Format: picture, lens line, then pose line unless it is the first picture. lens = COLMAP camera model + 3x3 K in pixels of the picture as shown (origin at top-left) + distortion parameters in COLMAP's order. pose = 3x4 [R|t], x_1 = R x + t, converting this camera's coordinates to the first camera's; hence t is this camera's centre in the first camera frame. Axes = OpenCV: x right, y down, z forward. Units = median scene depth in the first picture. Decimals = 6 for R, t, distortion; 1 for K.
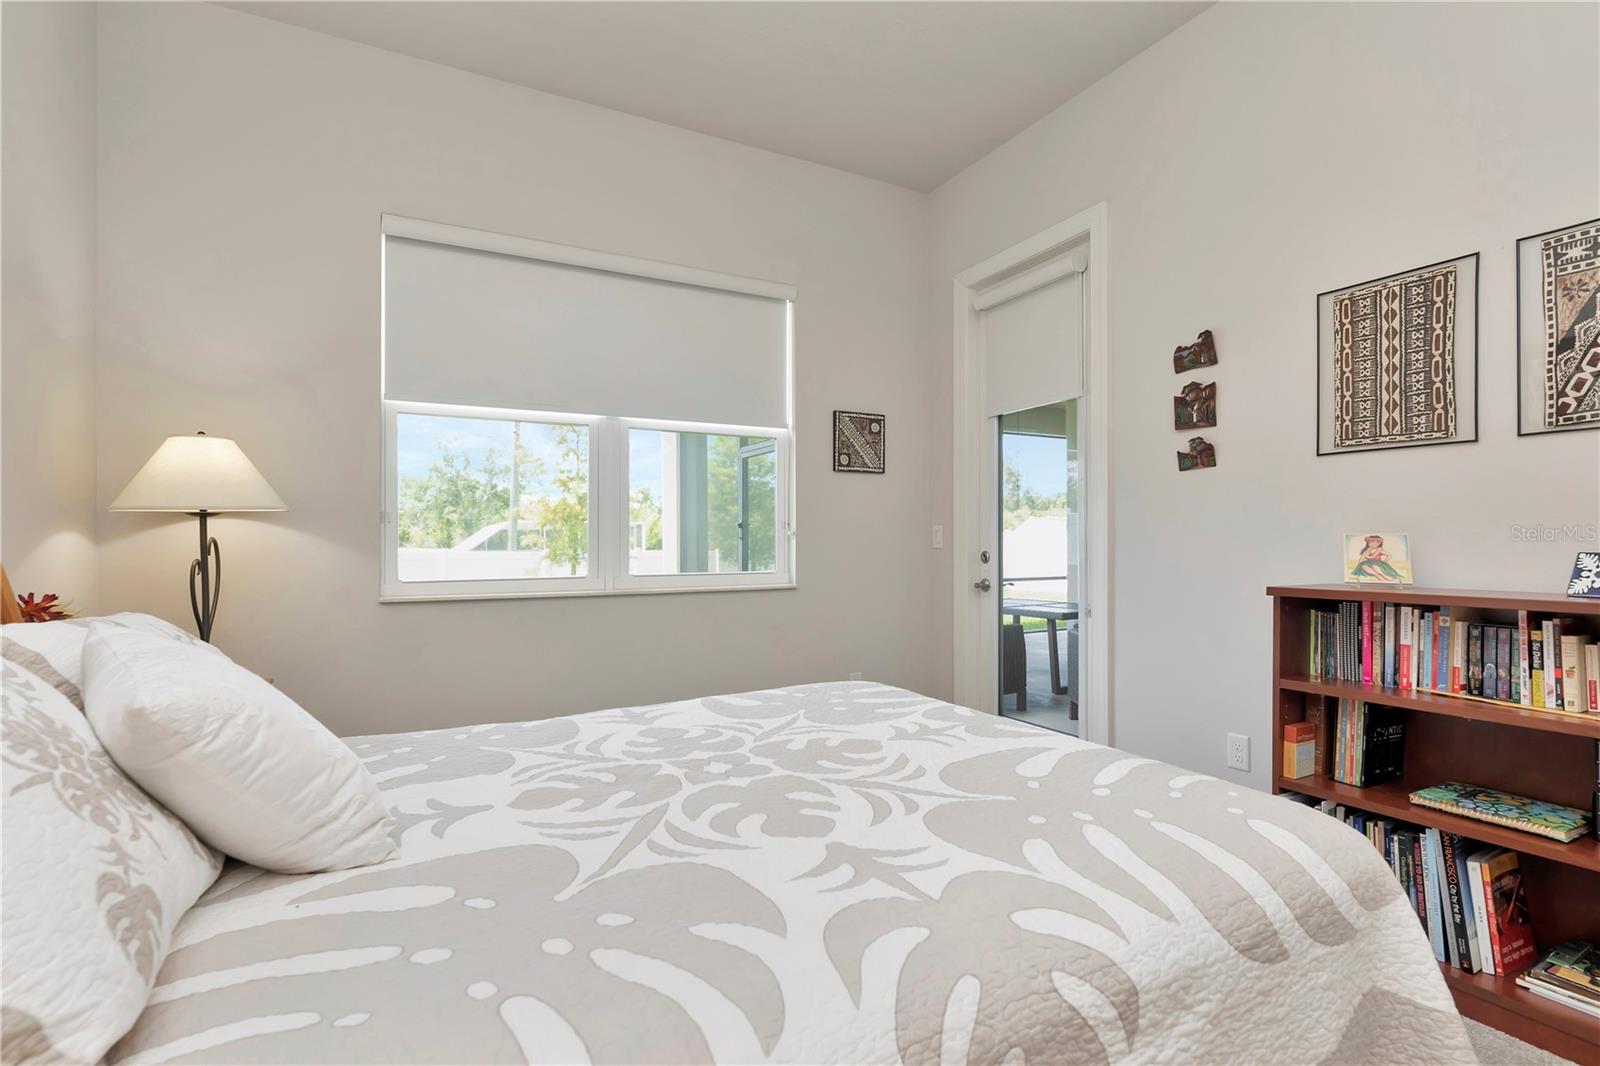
lens RADIAL K [[787.7, 0, 846.0], [0, 787.7, 541.0], [0, 0, 1]] dist [-0.000130, -0.000336]
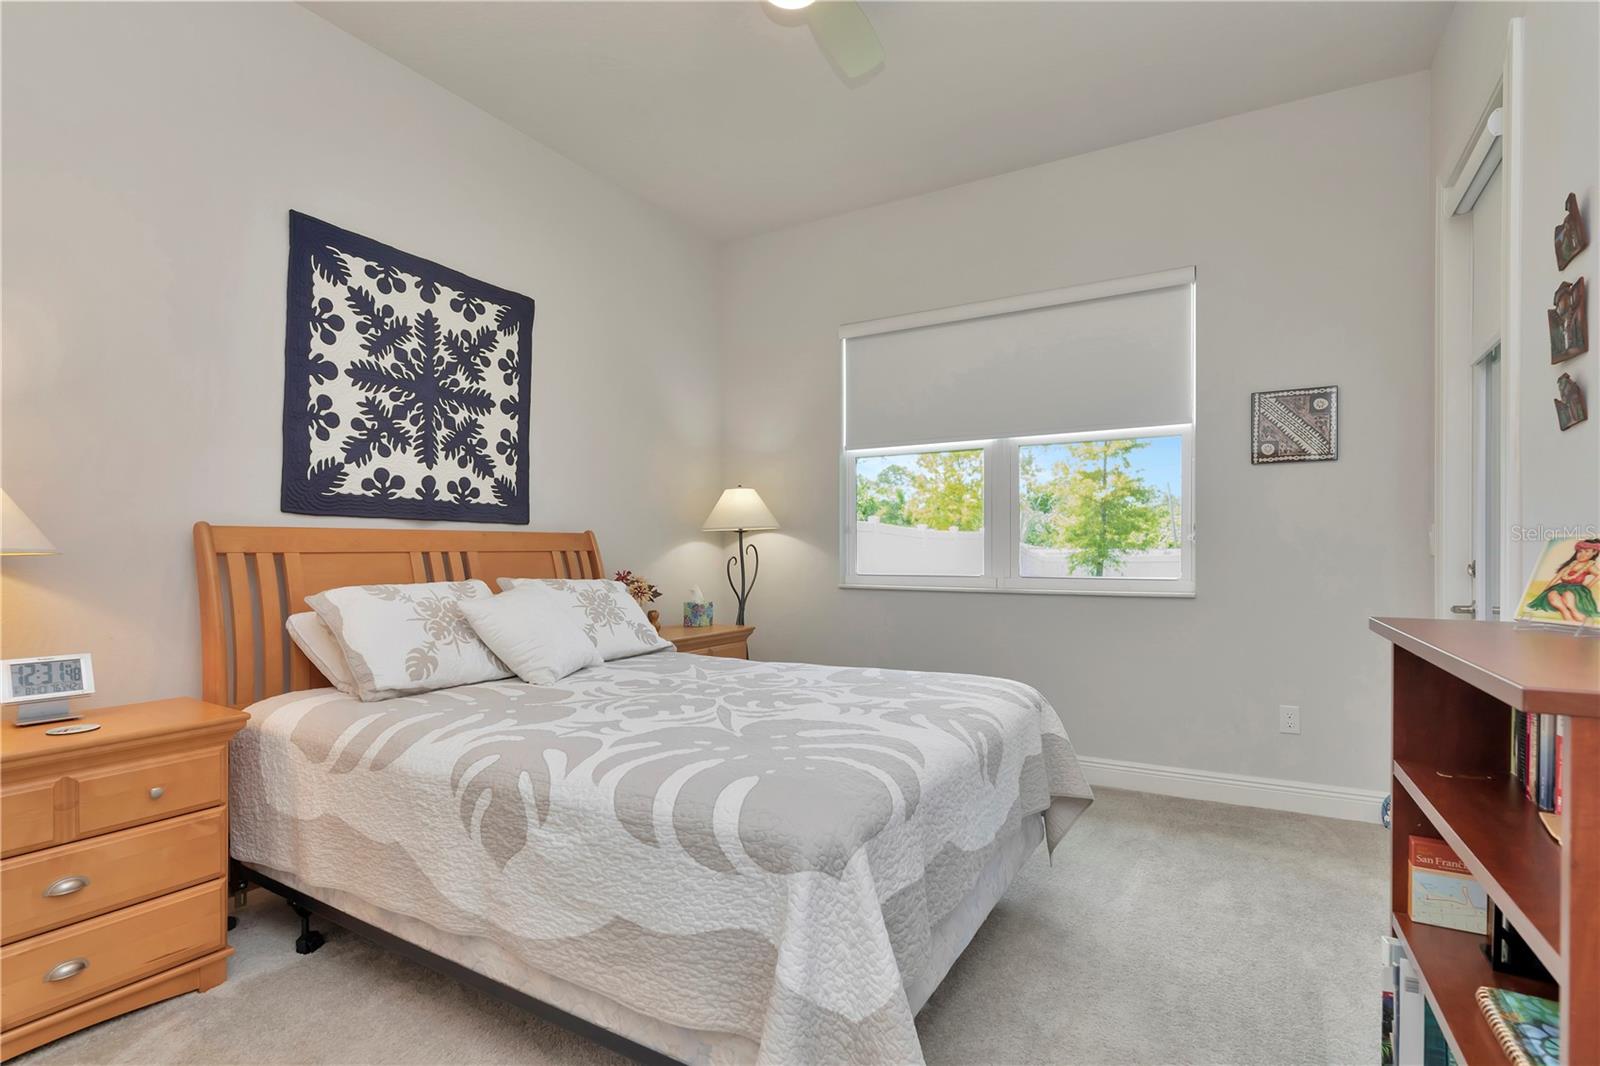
lens RADIAL K [[767.7, 0, 747.2], [0, 767.7, 538.5], [0, 0, 1]] dist [-0.004137, -0.000738]
pose [[0.470208, -0.008889, -0.882511, 0.653358], [0.002858, 0.999959, -0.008549, -0.003175], [0.882551, 0.001497, 0.470214, 0.175671]]
